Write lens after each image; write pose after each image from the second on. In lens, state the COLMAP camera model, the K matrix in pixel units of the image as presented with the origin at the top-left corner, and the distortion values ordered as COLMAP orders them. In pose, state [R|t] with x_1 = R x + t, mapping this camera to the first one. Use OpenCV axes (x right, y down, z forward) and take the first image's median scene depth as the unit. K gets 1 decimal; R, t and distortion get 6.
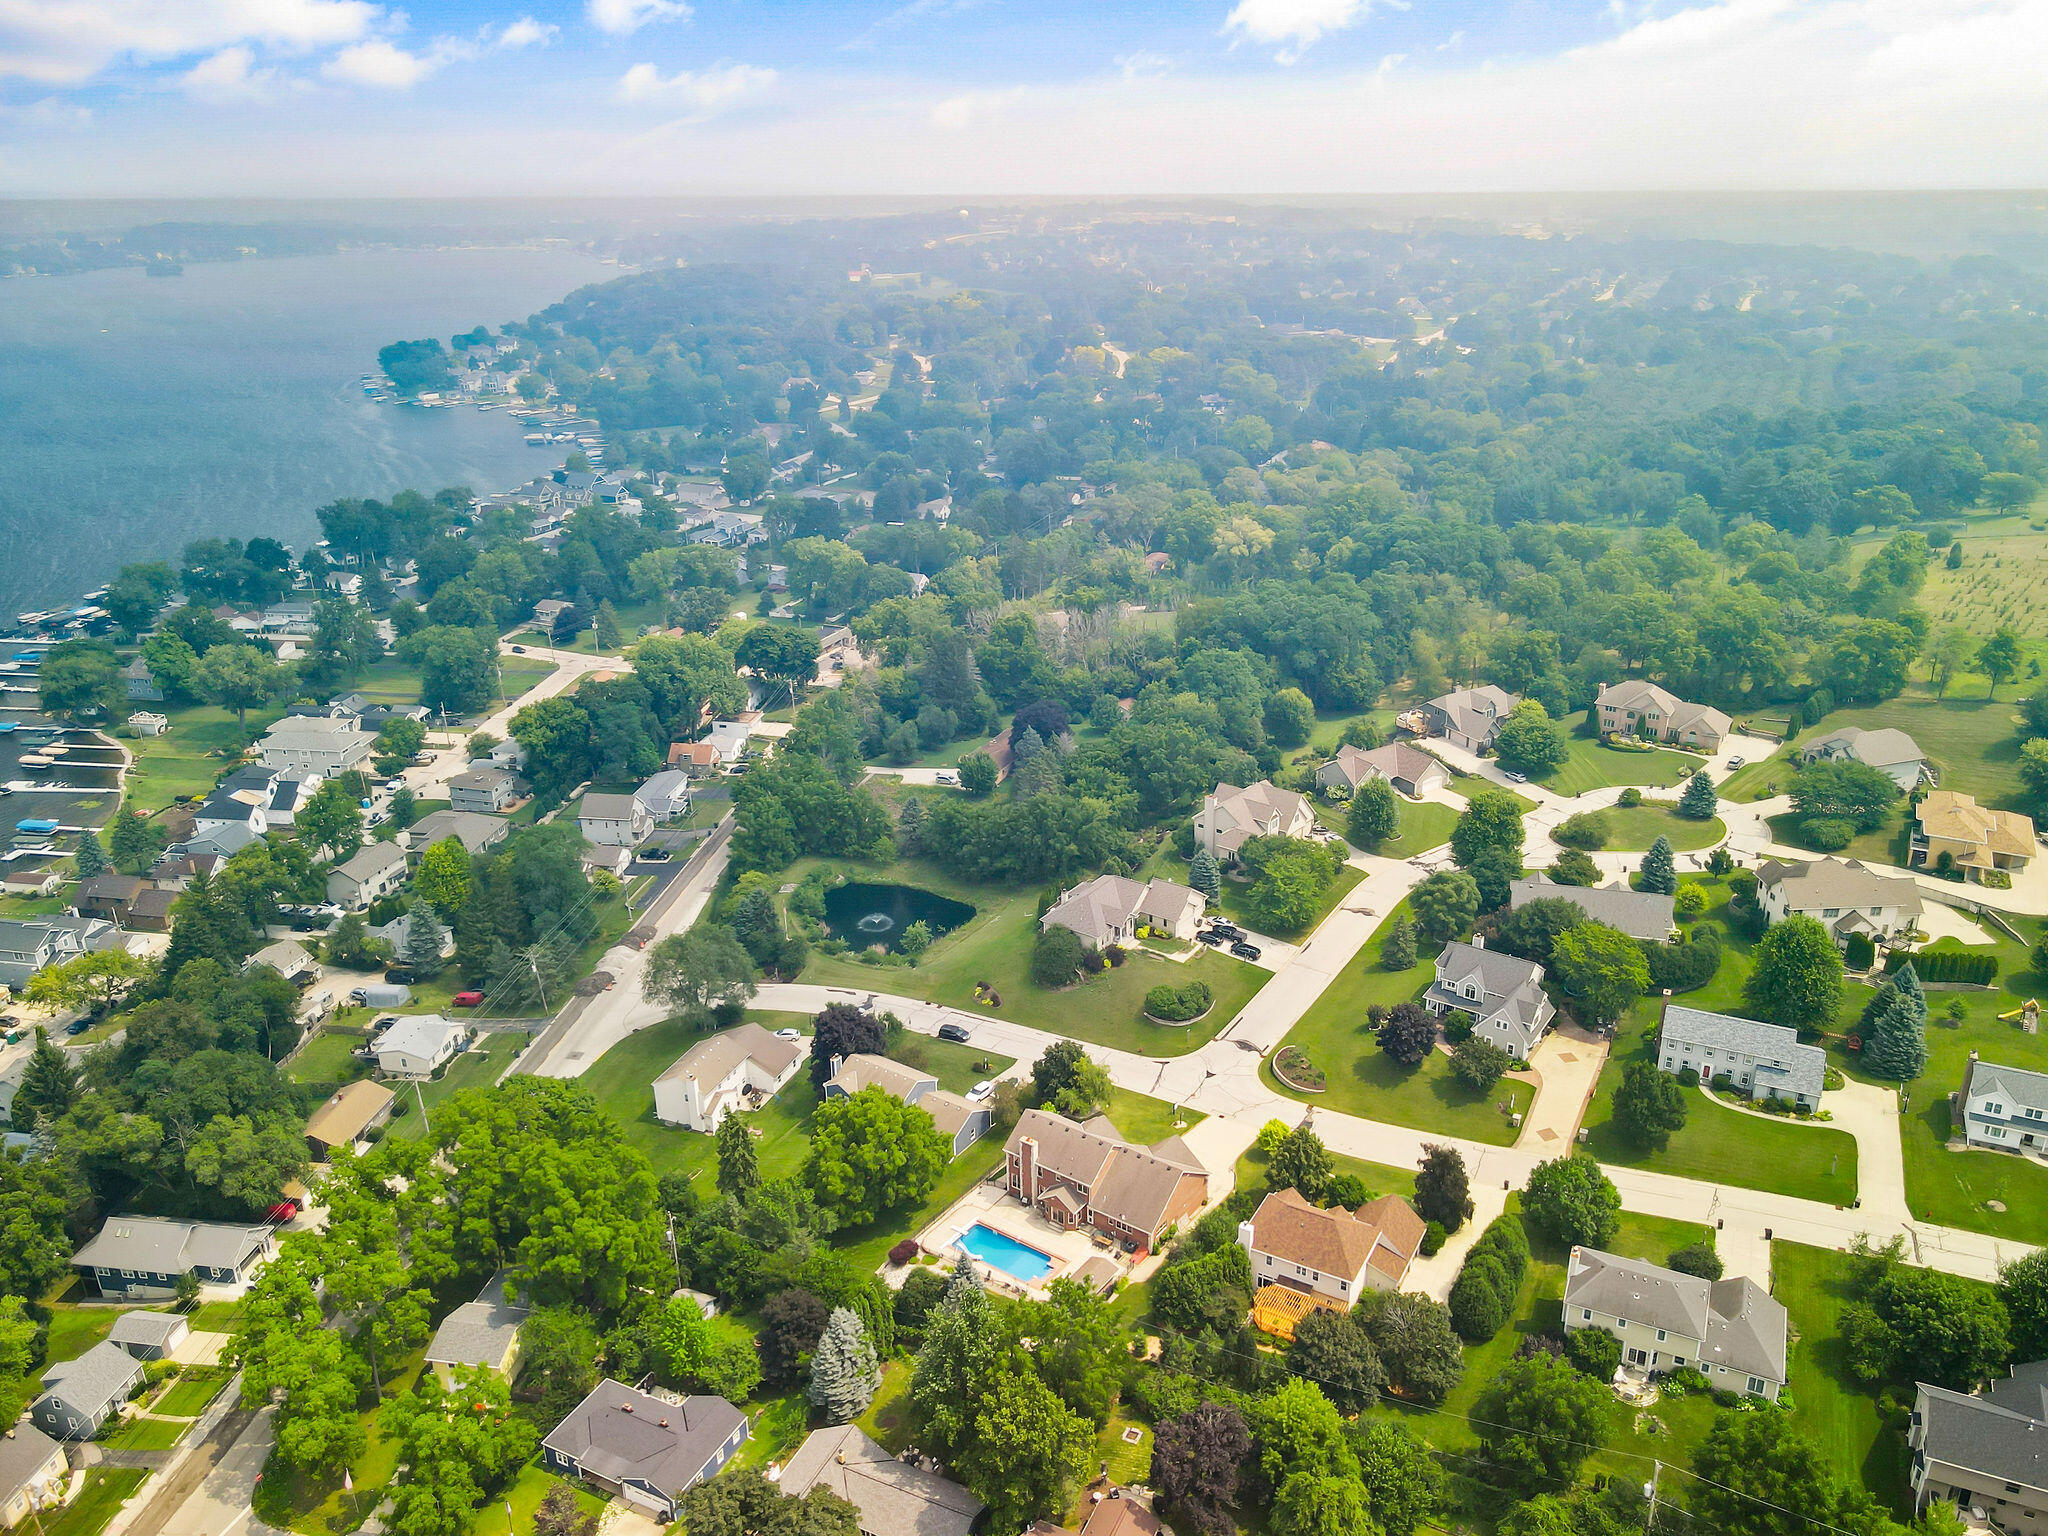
lens RADIAL K [[1528.3, 0, 1056.9], [0, 1528.3, 773.4], [0, 0, 1]] dist [-0.050898, 0.000254]
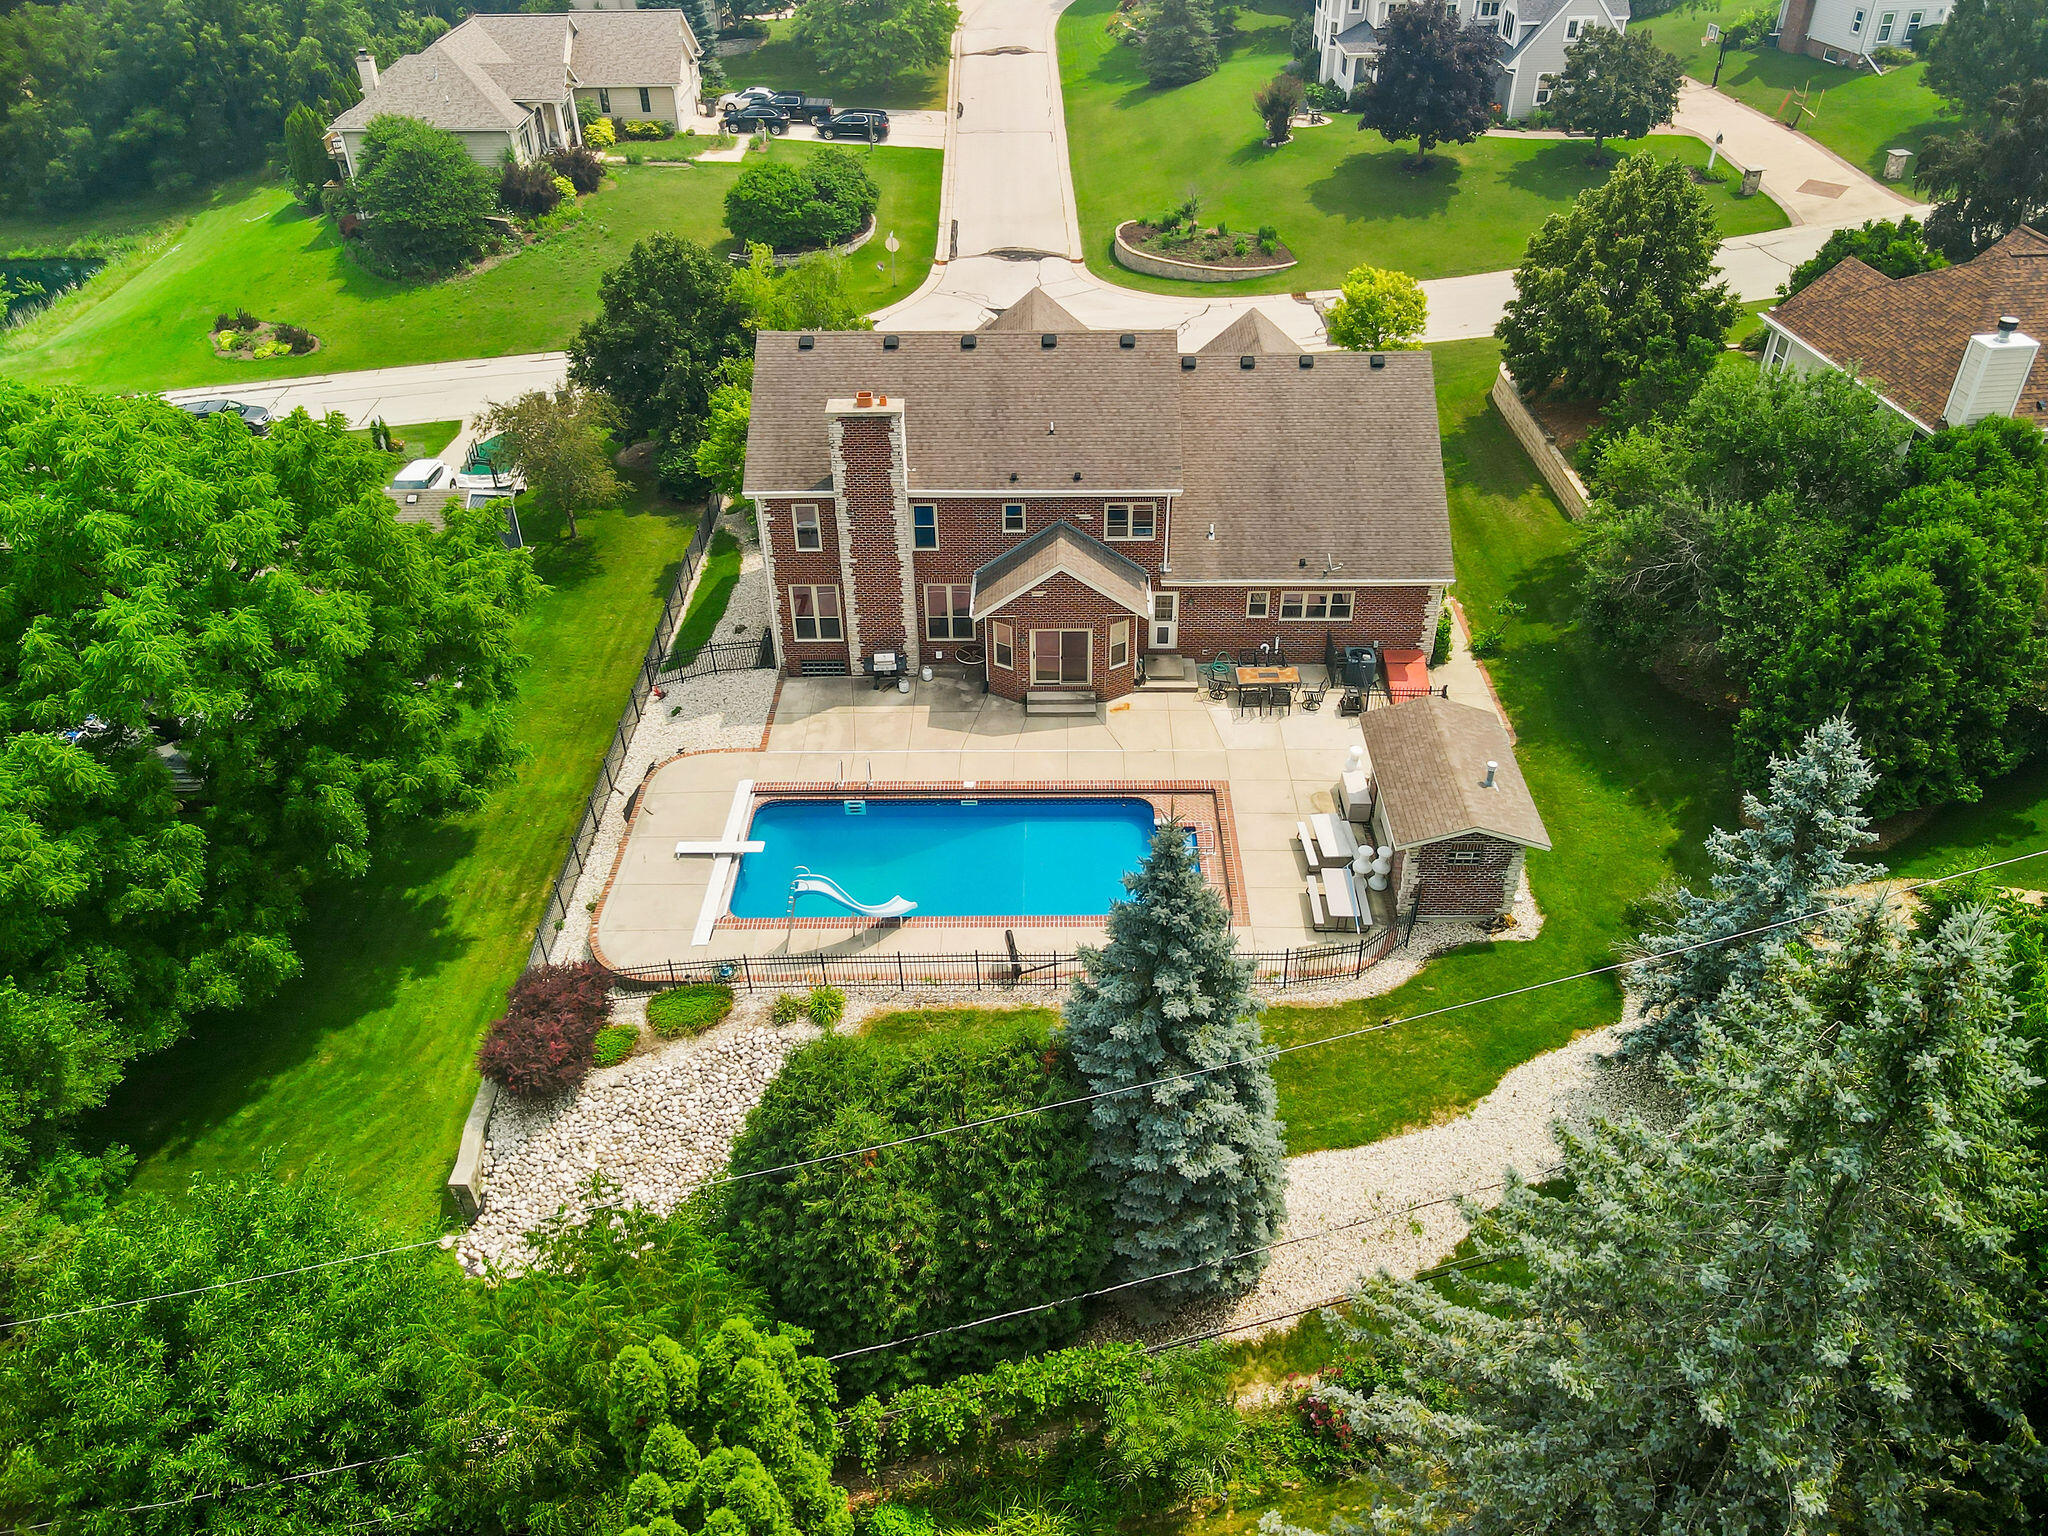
lens RADIAL K [[1509.9, 0, 1045.4], [0, 1509.9, 762.8], [0, 0, 1]] dist [-0.000374, 0.002897]
pose [[0.816536, -0.329440, 0.474066, -0.109168], [0.212549, 0.935060, 0.283699, 0.201013], [-0.536742, -0.130889, 0.833532, 0.674349]]
